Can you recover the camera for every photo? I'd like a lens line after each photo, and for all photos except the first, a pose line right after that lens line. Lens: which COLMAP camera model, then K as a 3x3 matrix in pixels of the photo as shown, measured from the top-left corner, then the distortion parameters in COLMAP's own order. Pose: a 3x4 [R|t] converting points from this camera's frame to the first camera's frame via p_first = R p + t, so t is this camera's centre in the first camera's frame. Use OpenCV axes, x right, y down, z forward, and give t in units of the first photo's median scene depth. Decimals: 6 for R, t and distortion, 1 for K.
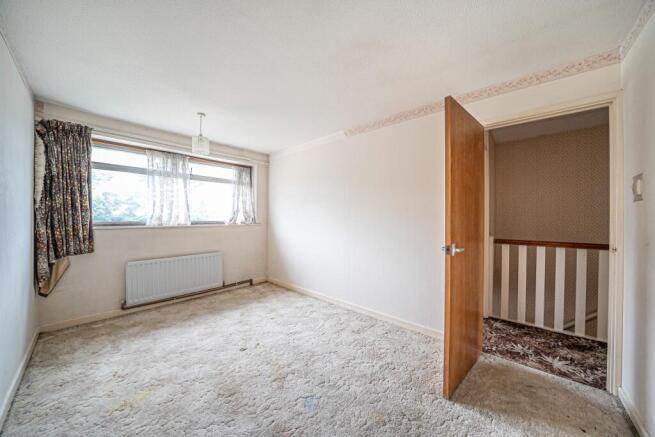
lens RADIAL K [[216.7, 0, 325.9], [0, 216.7, 217.1], [0, 0, 1]] dist [-0.010551, 0.000024]
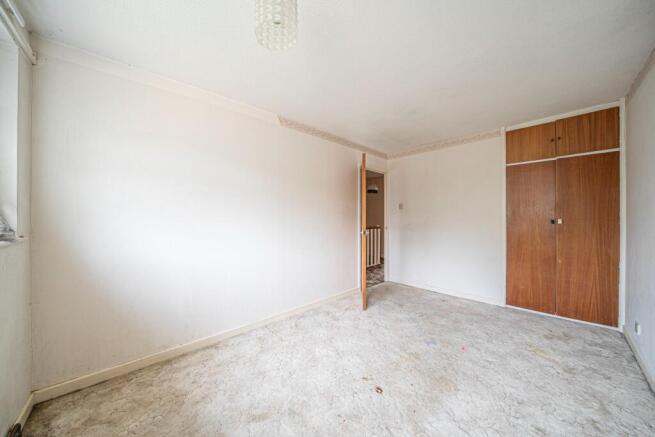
lens RADIAL K [[216.7, 0, 325.9], [0, 216.7, 217.1], [0, 0, 1]] dist [-0.010551, 0.000024]
pose [[0.131426, -0.005585, 0.991310, -0.778612], [0.004325, 0.999978, 0.005060, 0.001145], [-0.991317, 0.003622, 0.131447, 0.730194]]
